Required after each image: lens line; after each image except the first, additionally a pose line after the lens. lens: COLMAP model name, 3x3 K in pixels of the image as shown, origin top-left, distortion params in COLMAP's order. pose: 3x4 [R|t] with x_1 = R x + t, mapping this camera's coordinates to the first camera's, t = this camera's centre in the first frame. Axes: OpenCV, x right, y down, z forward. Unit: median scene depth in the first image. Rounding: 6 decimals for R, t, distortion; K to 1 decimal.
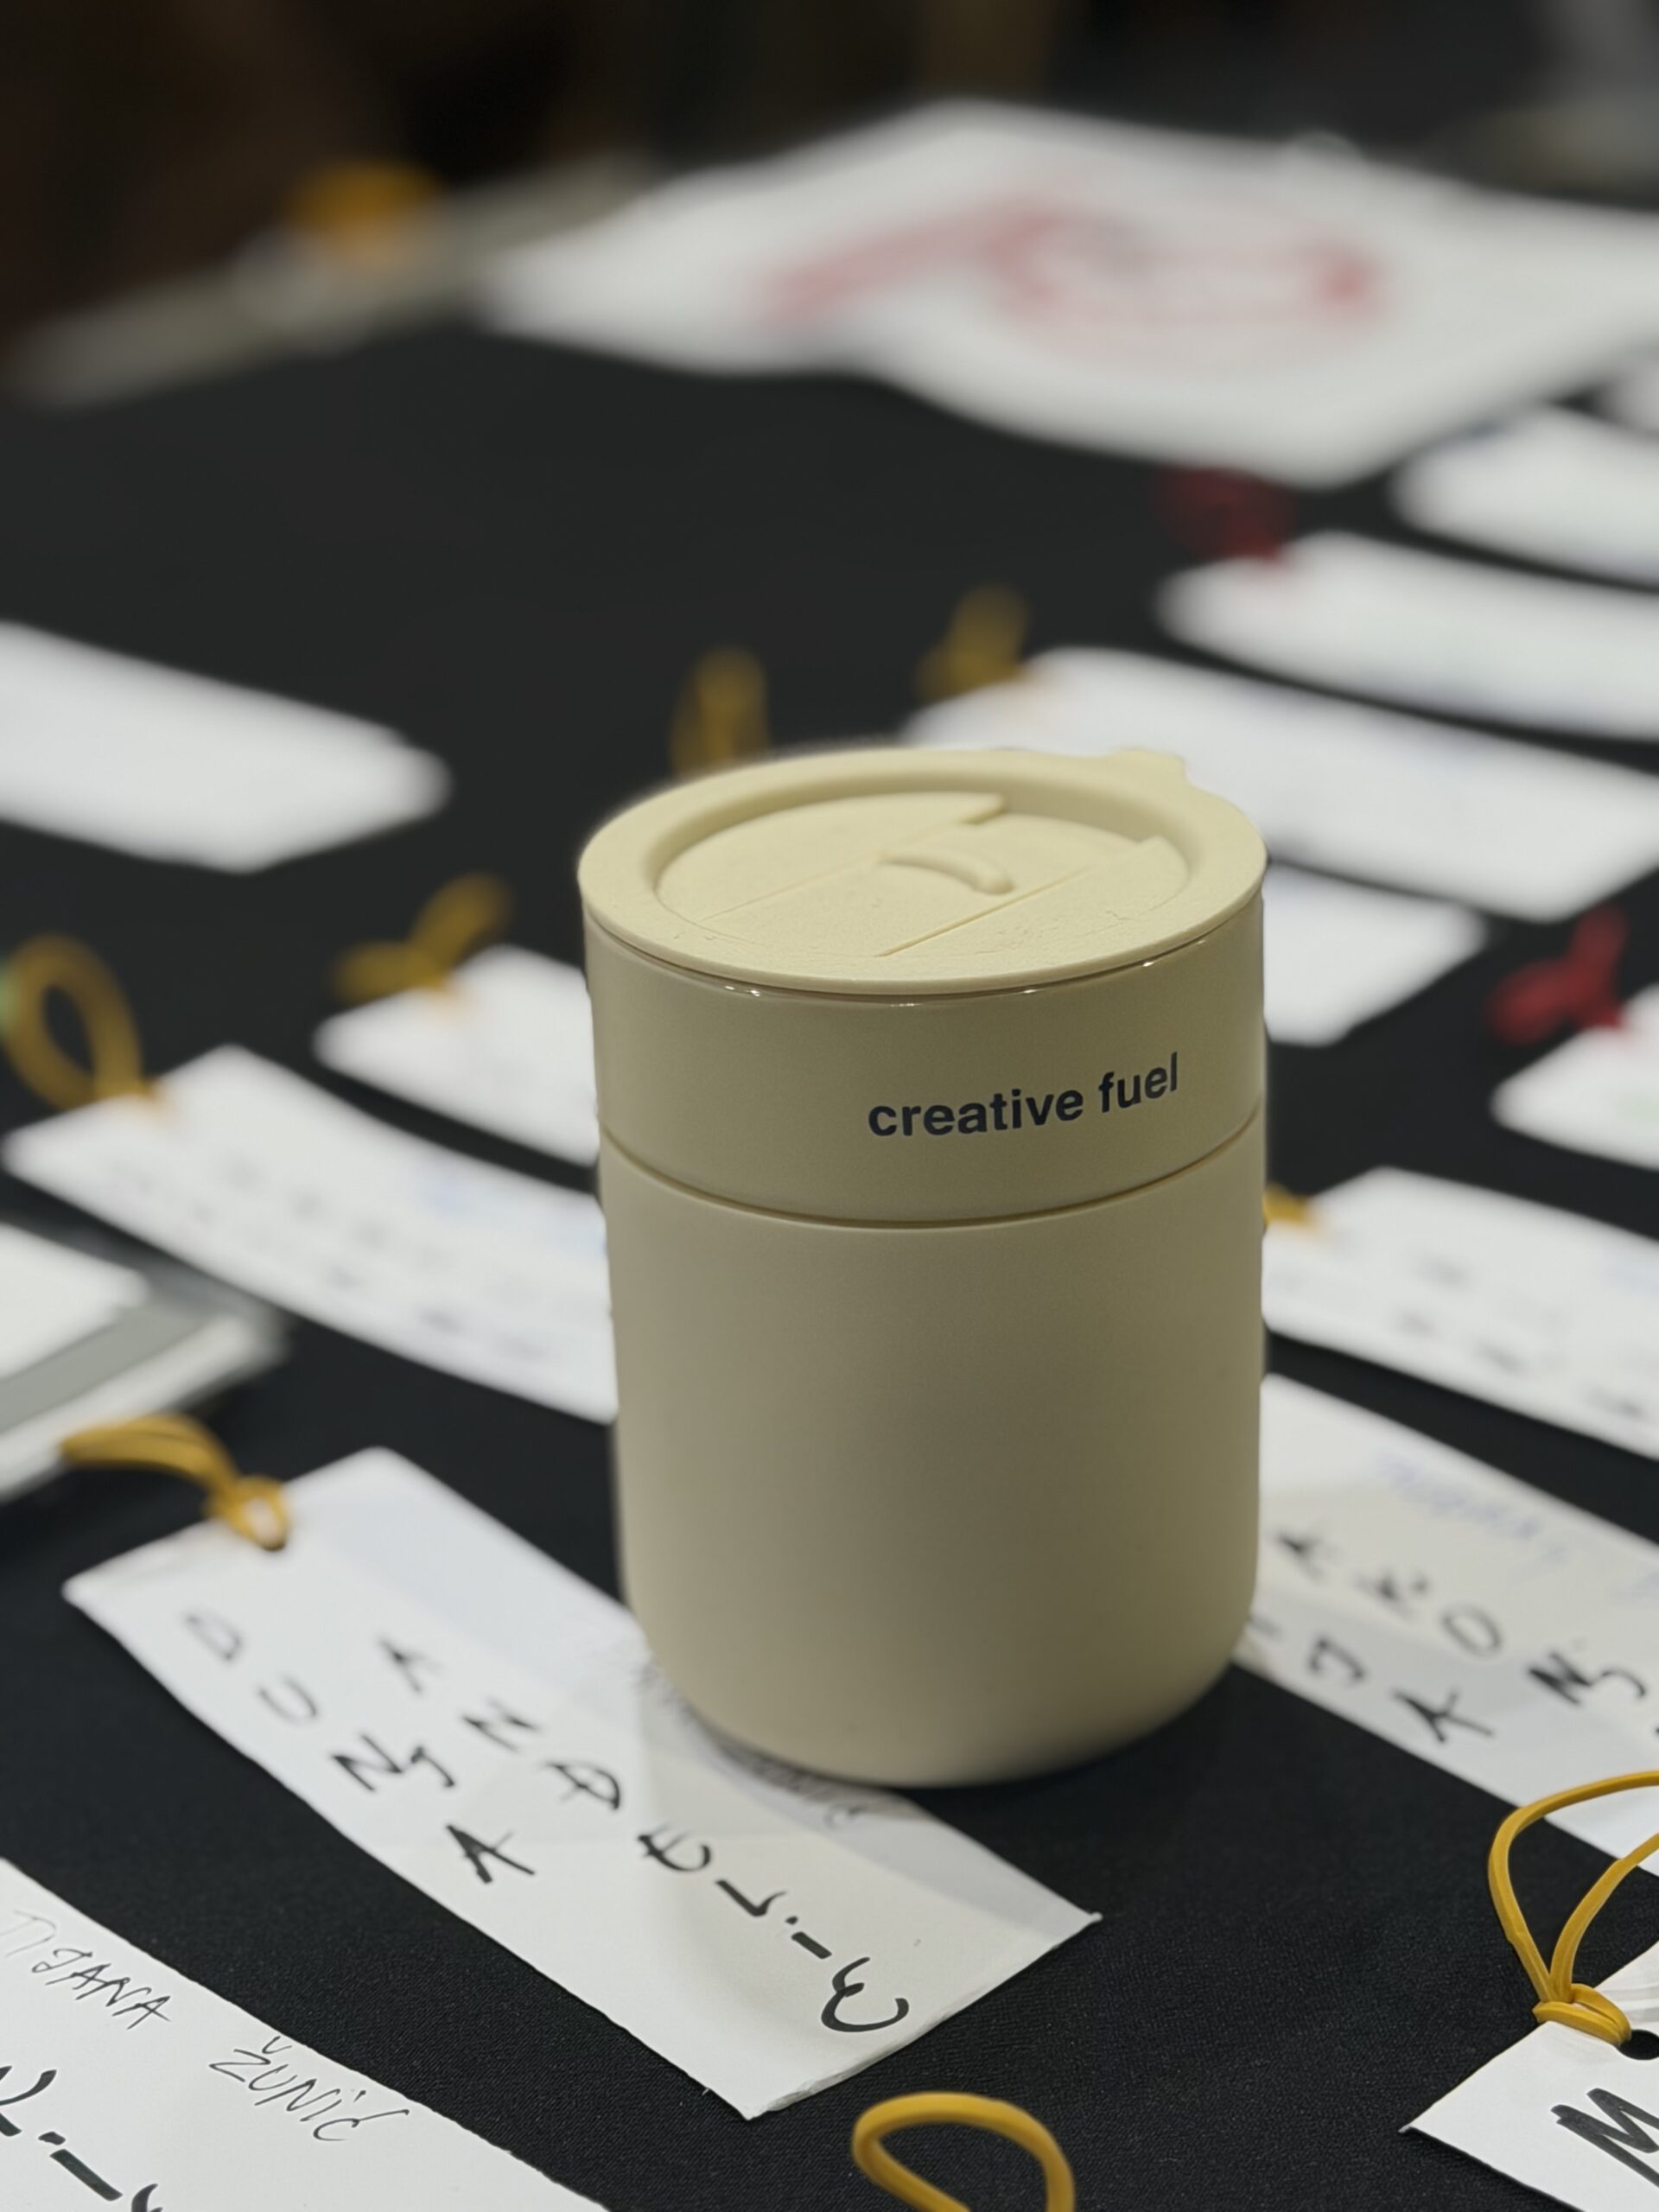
lens RADIAL K [[4599.9, 0, 829.5], [0, 4599.9, 1106.0], [0, 0, 1]] dist [0.173417, 0.263453]
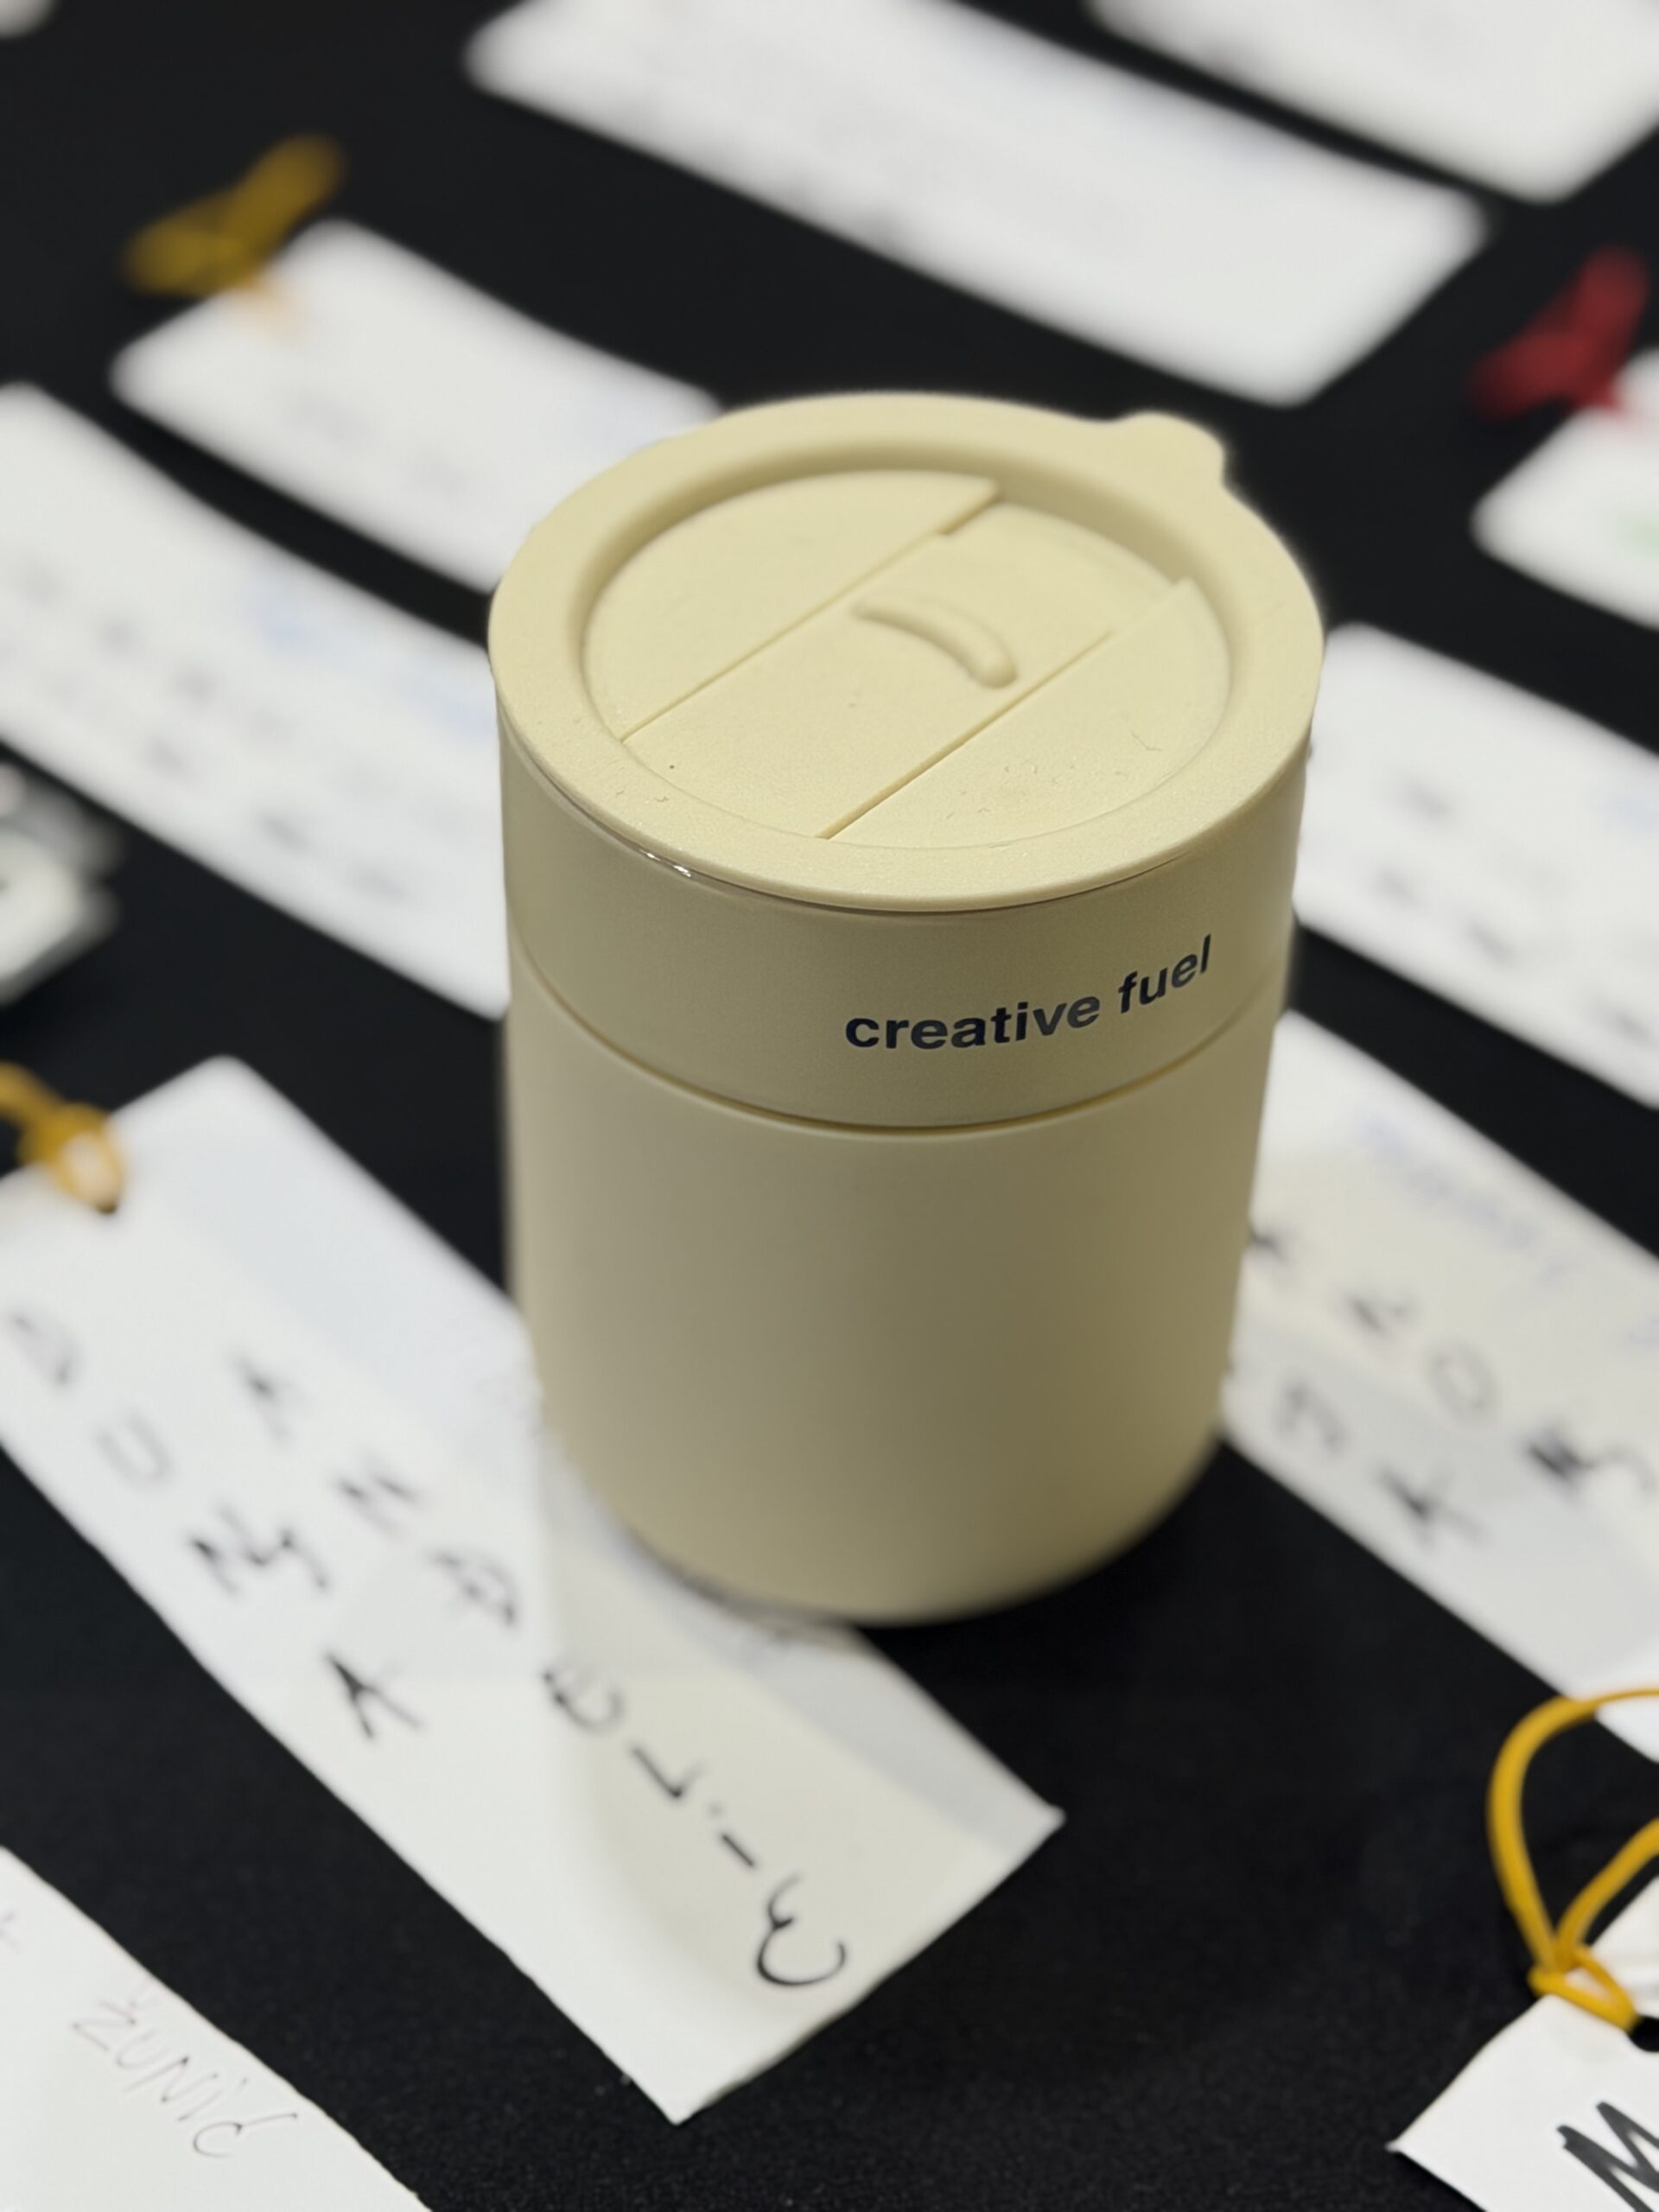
lens RADIAL K [[4599.9, 0, 829.5], [0, 4599.9, 1106.0], [0, 0, 1]] dist [0.173417, 0.263453]
pose [[0.997784, 0.018778, 0.063839, -0.047178], [-0.038935, 0.942745, 0.331235, -0.258832], [-0.053964, -0.332986, 0.941386, 0.204199]]
